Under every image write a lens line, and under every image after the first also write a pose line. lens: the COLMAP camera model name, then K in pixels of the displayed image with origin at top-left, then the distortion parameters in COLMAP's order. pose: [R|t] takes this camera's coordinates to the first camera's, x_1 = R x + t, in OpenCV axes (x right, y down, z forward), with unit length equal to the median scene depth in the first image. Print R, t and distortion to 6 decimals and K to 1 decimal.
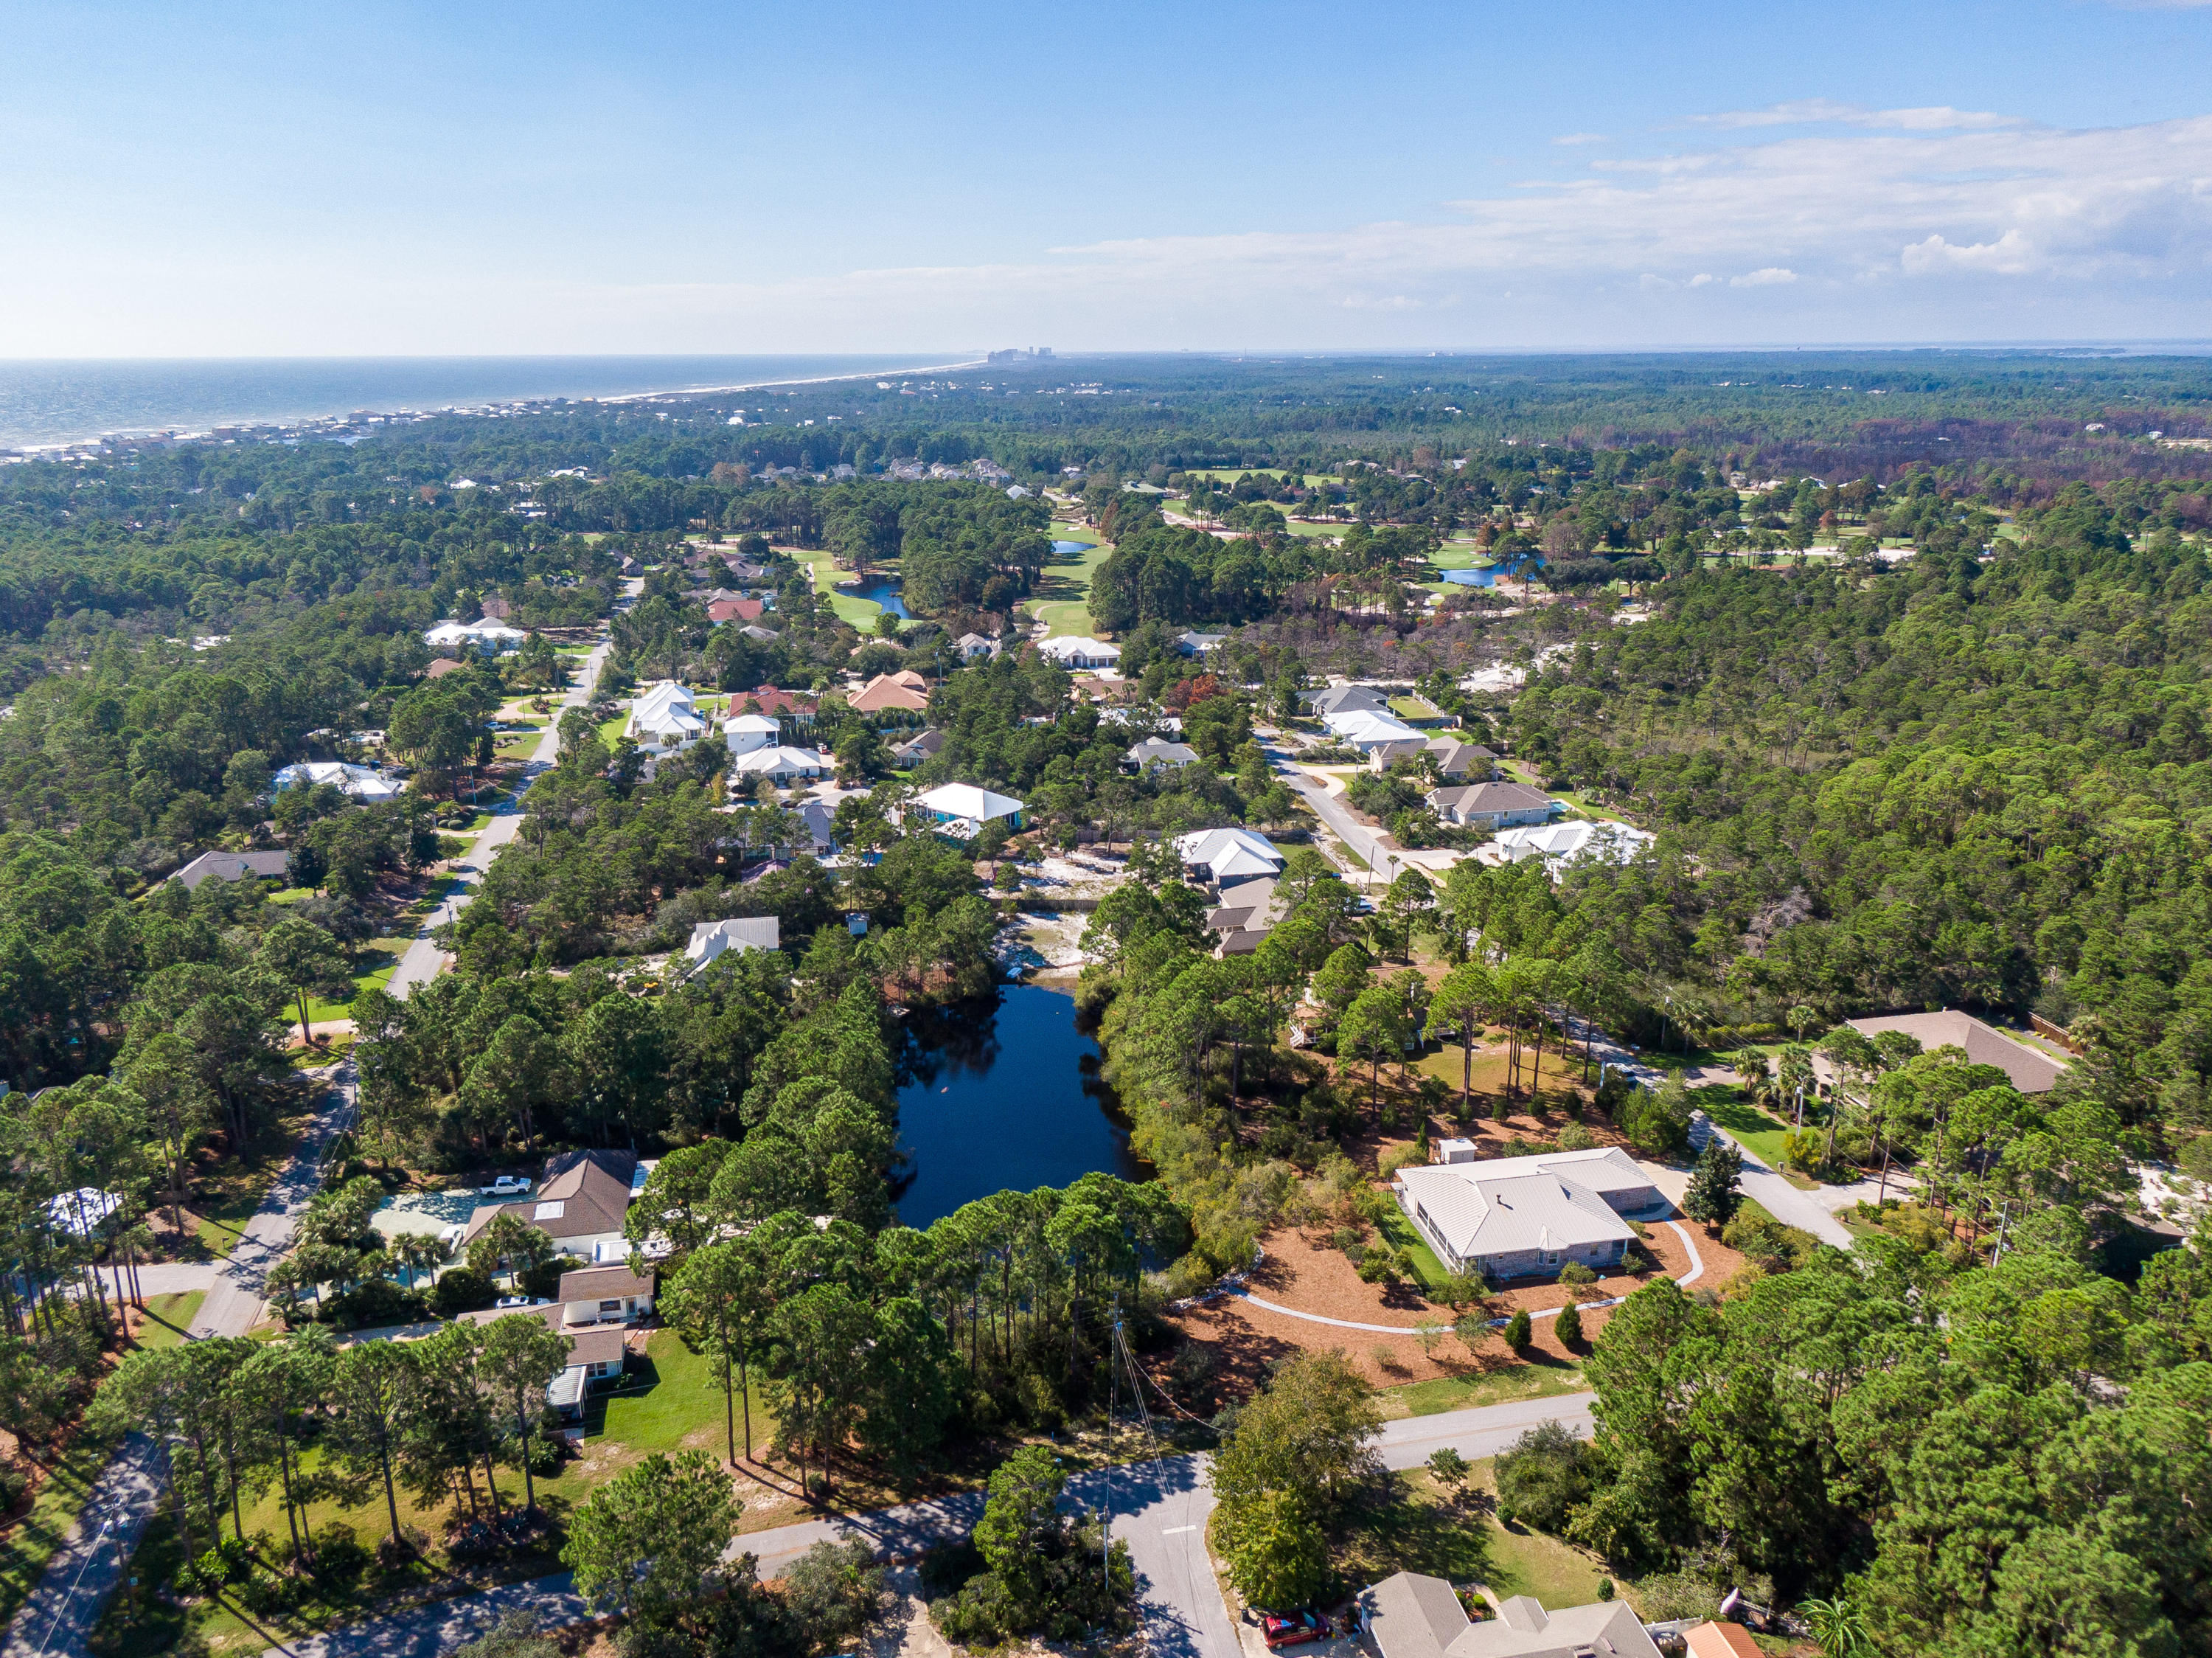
lens RADIAL K [[1607.8, 0, 1105.9], [0, 1607.8, 828.1], [0, 0, 1]] dist [0.055036, -0.087817]
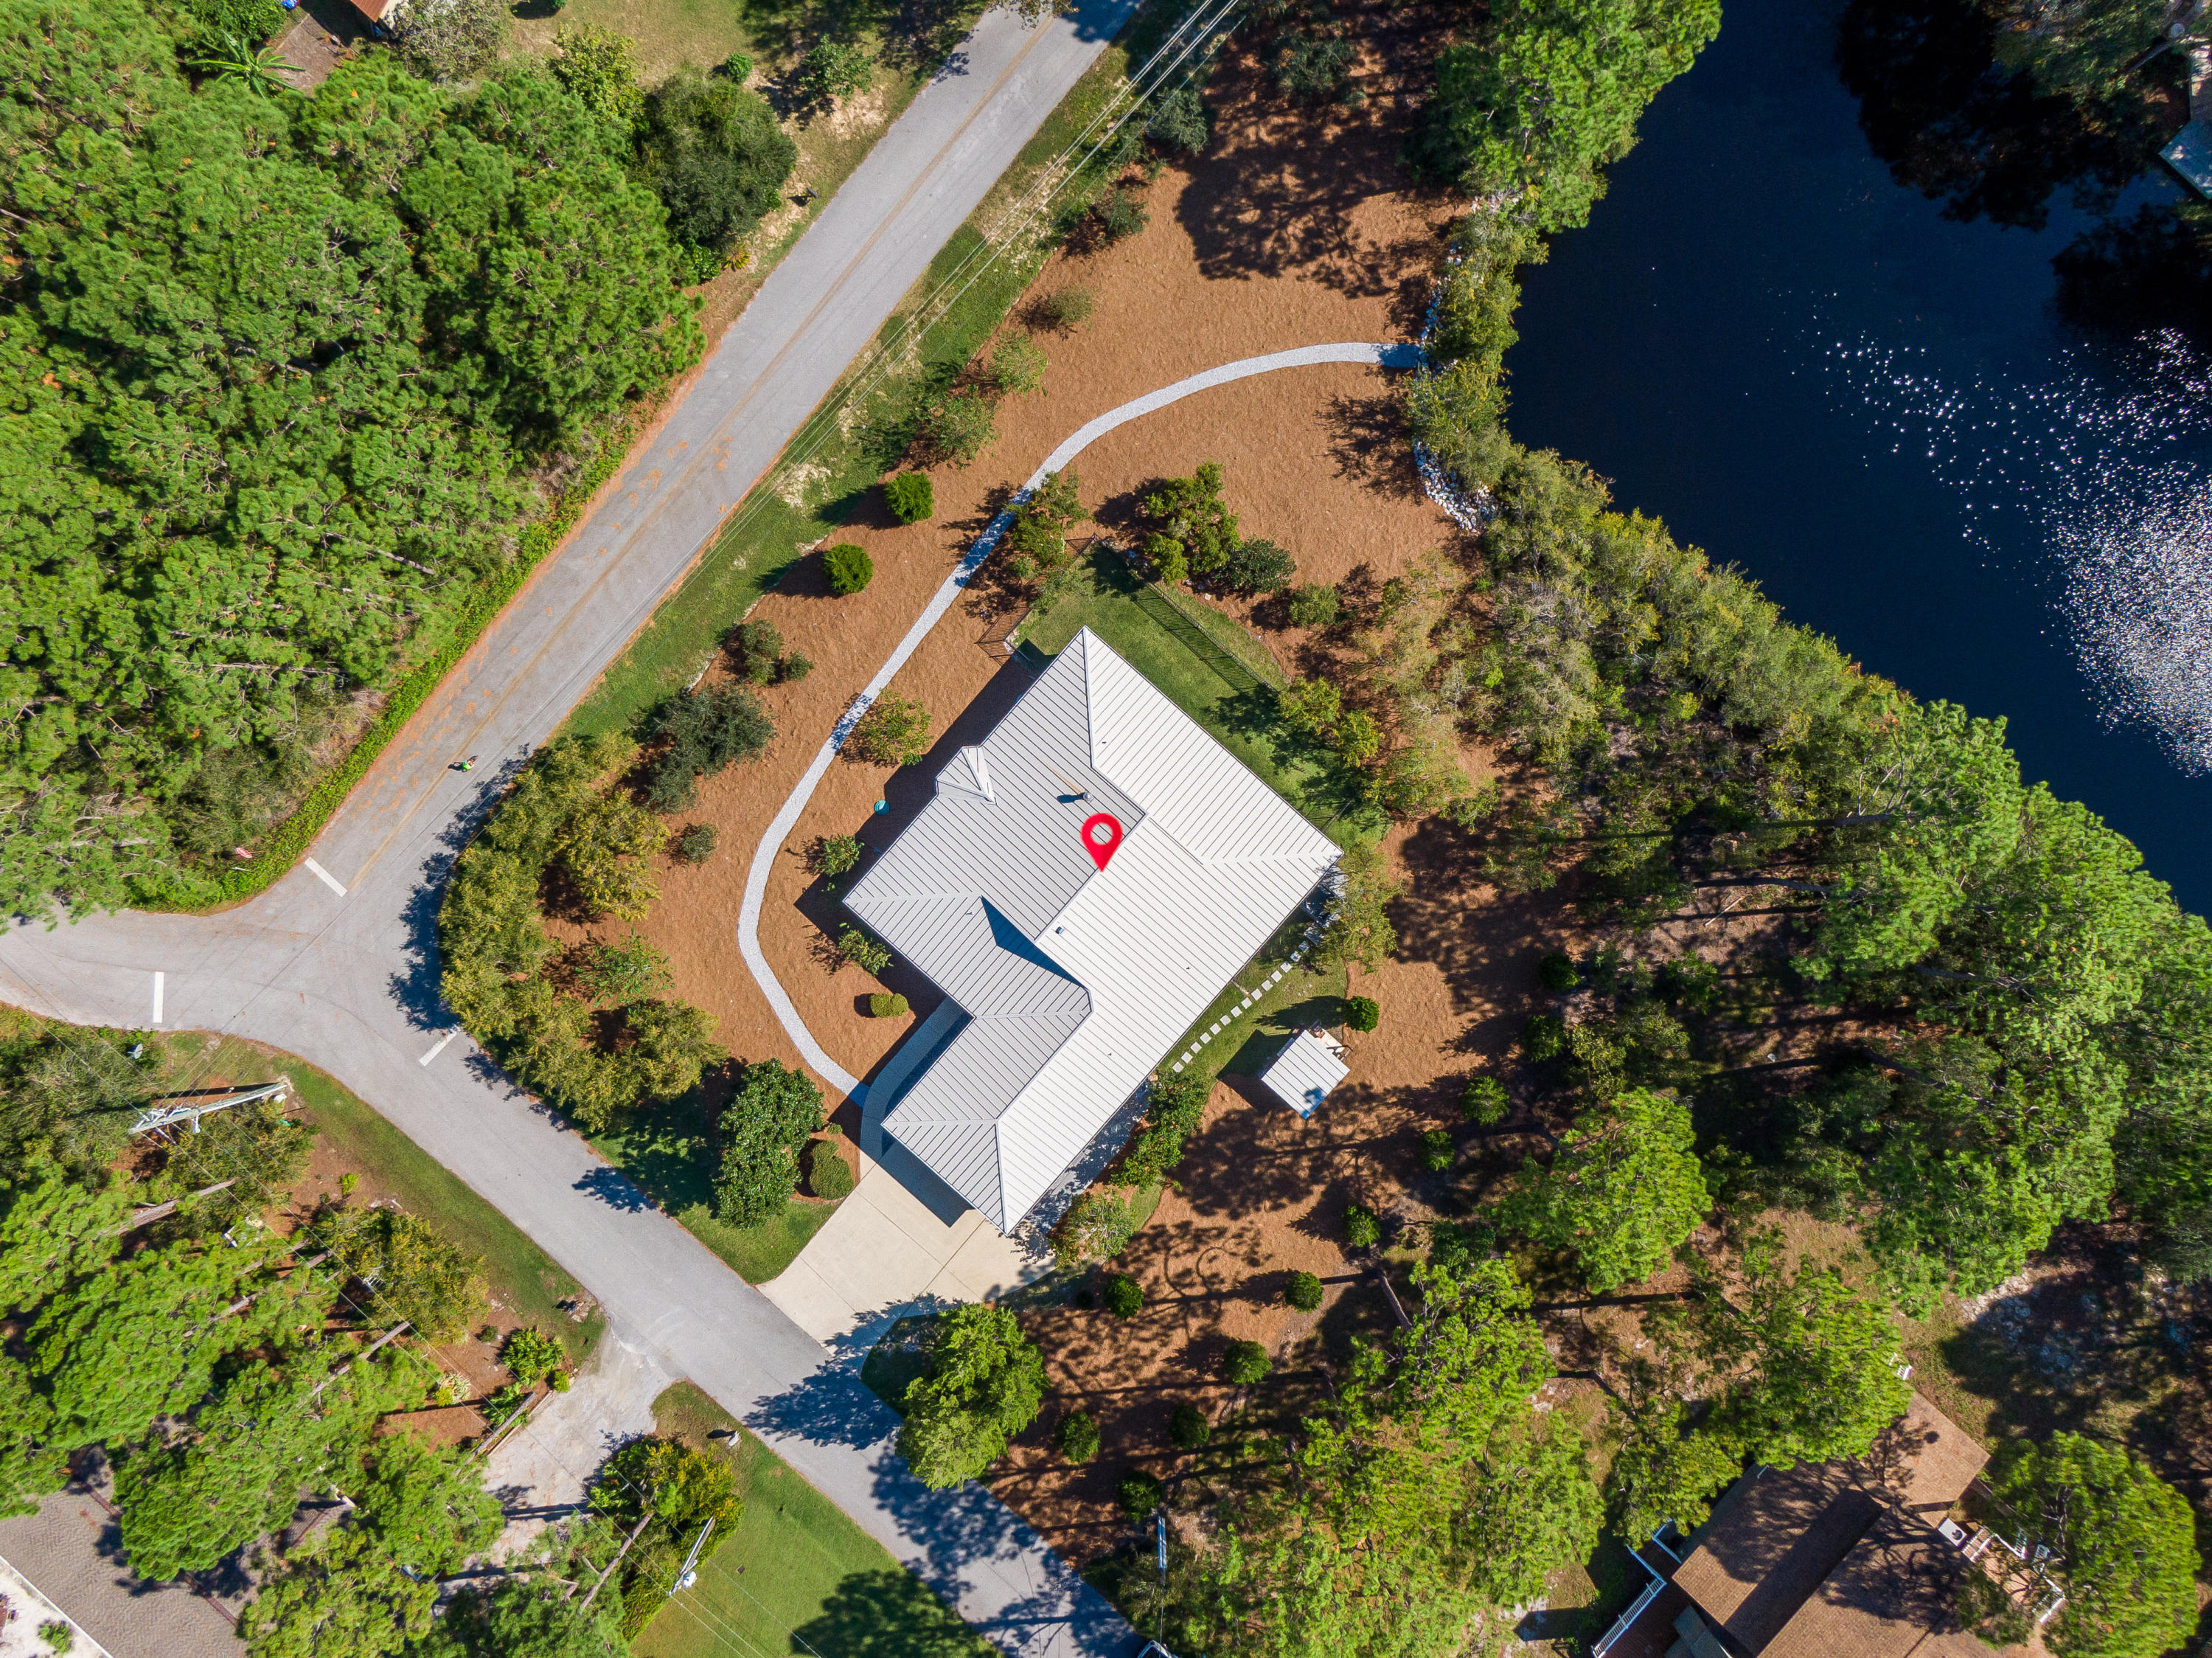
lens RADIAL K [[1580.0, 0, 1109.6], [0, 1580.0, 825.8], [0, 0, 1]] dist [0.052077, -0.082887]
pose [[-0.793019, 0.609054, 0.013196, 0.145412], [-0.159247, -0.228159, 0.960512, -0.142037], [0.588014, 0.759603, 0.277924, 0.539839]]
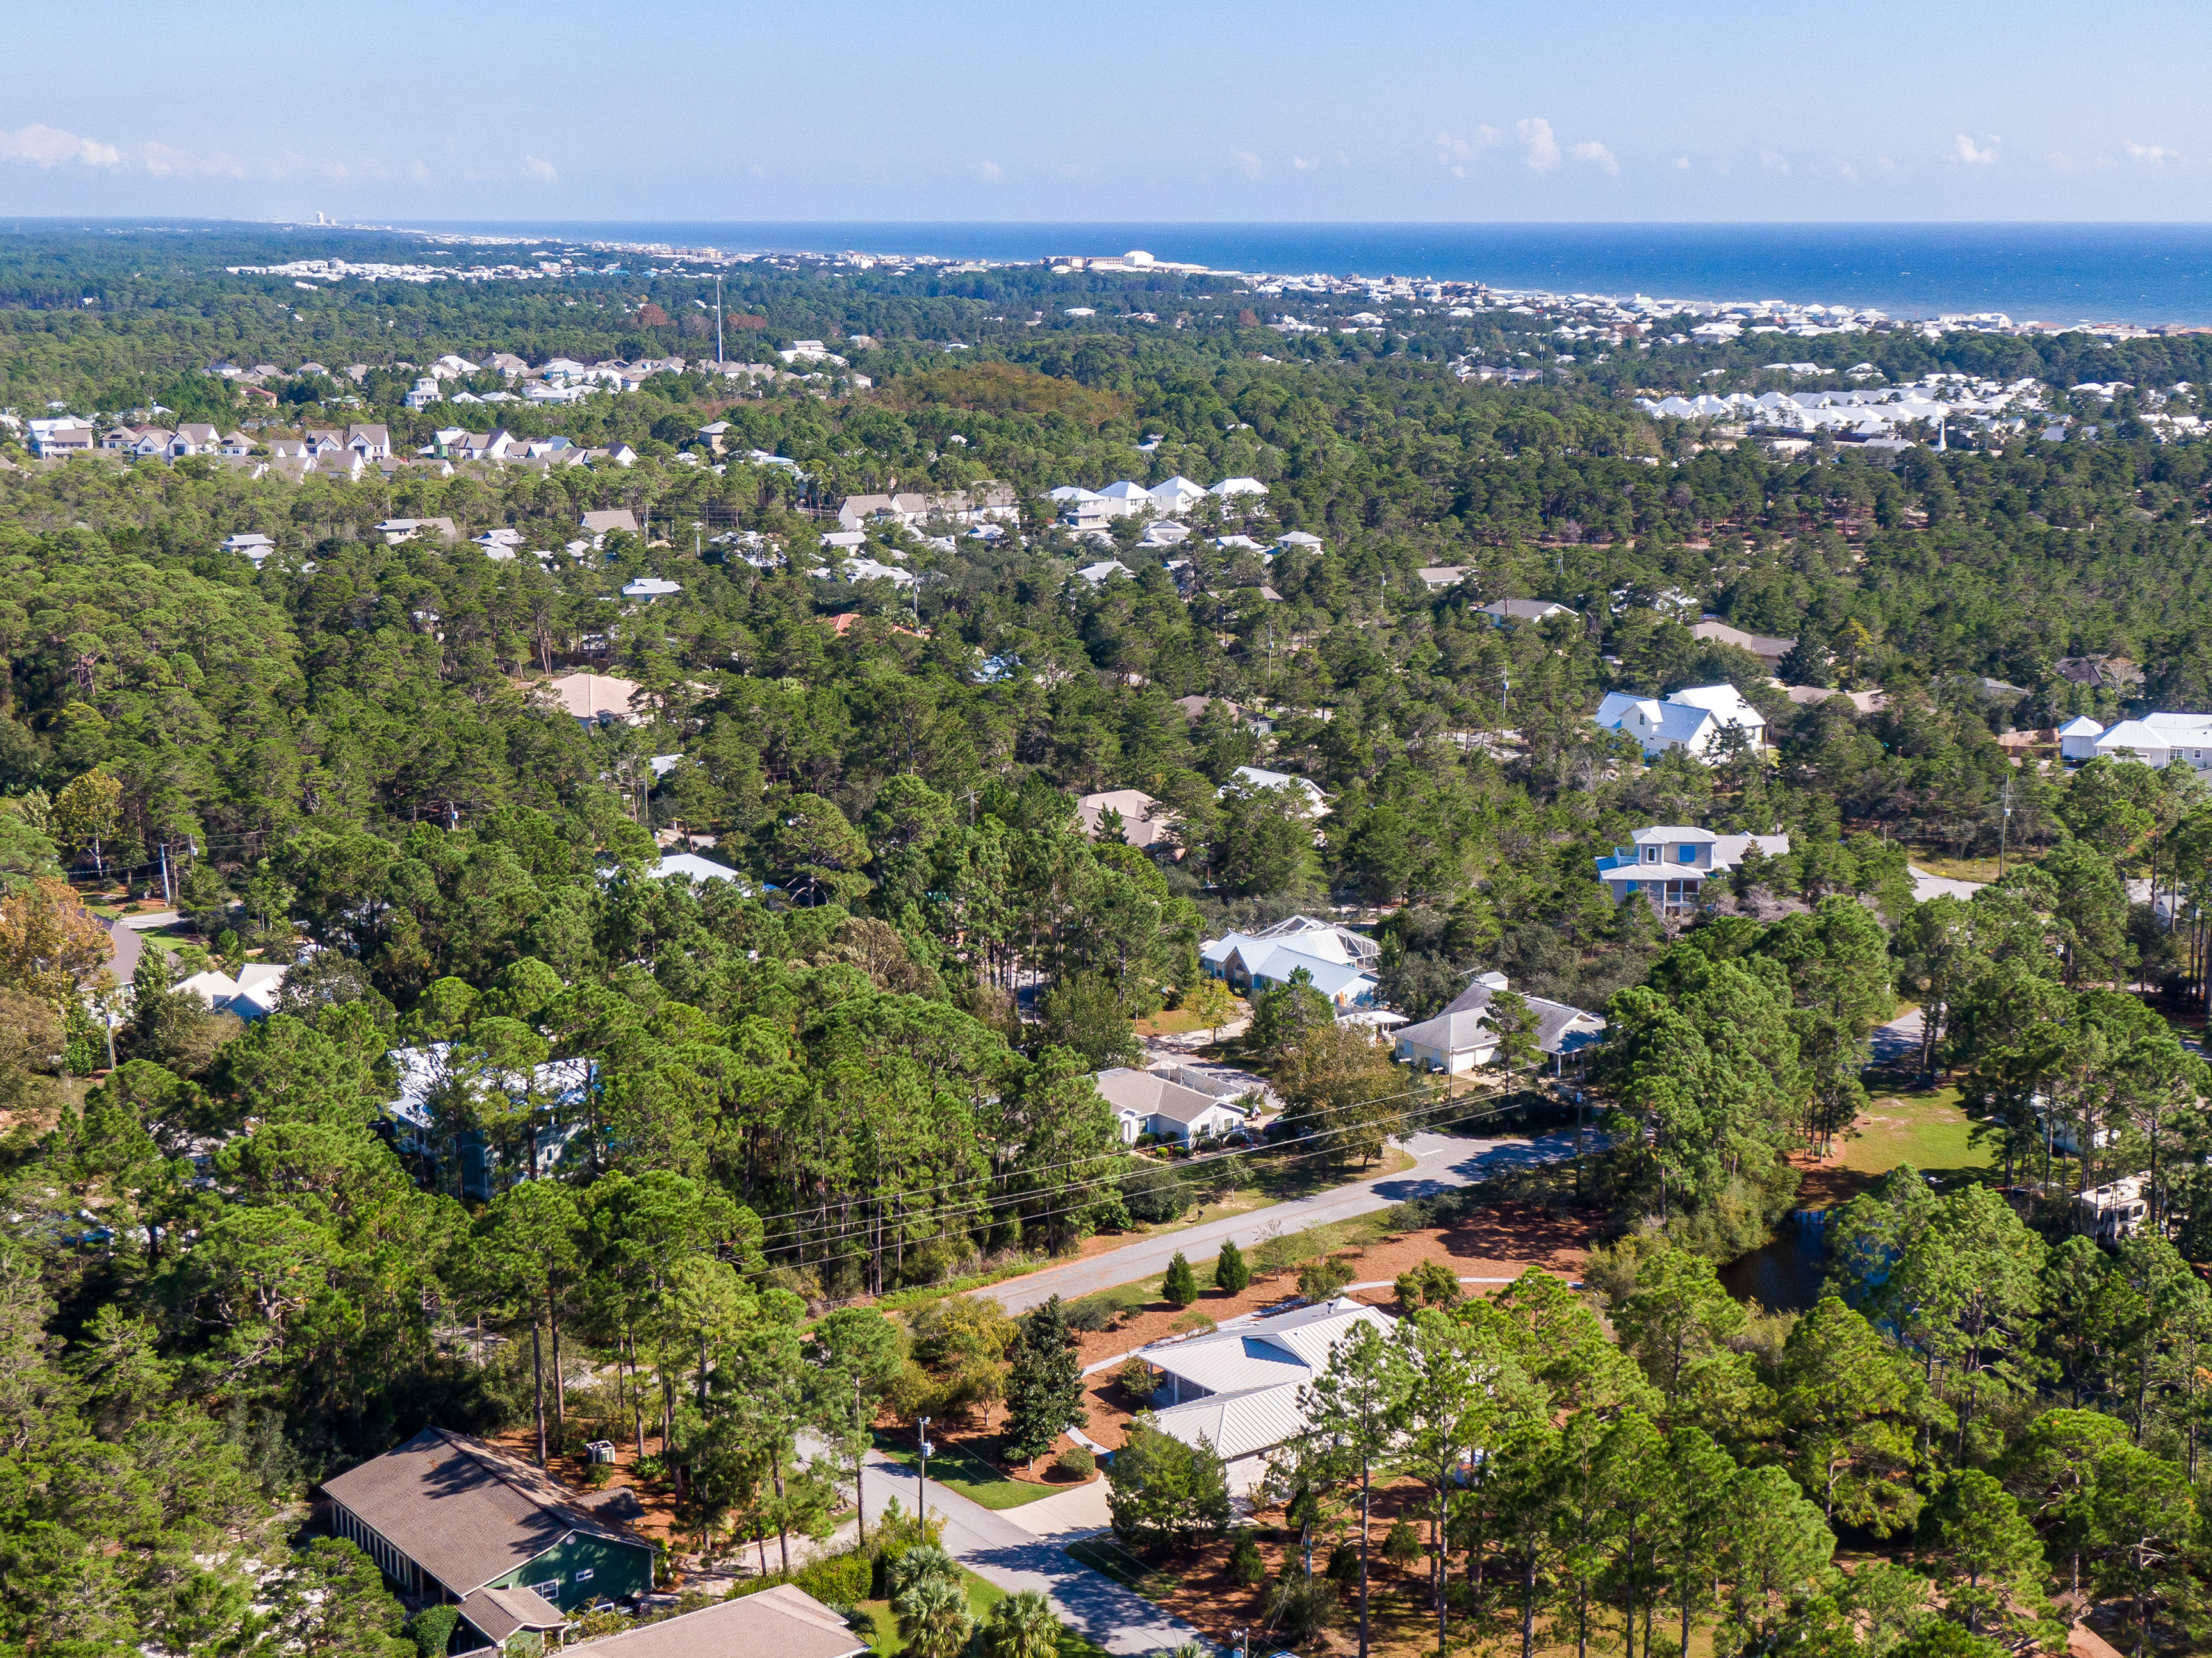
lens RADIAL K [[3168.5, 0, 1108.1], [0, 3168.5, 739.7], [0, 0, 1]] dist [0.030416, 0.025411]
pose [[-0.899404, 0.083338, -0.429100, 0.536436], [-0.115689, 0.901270, 0.417527, -0.322859], [0.421530, 0.425168, -0.800965, 1.179689]]
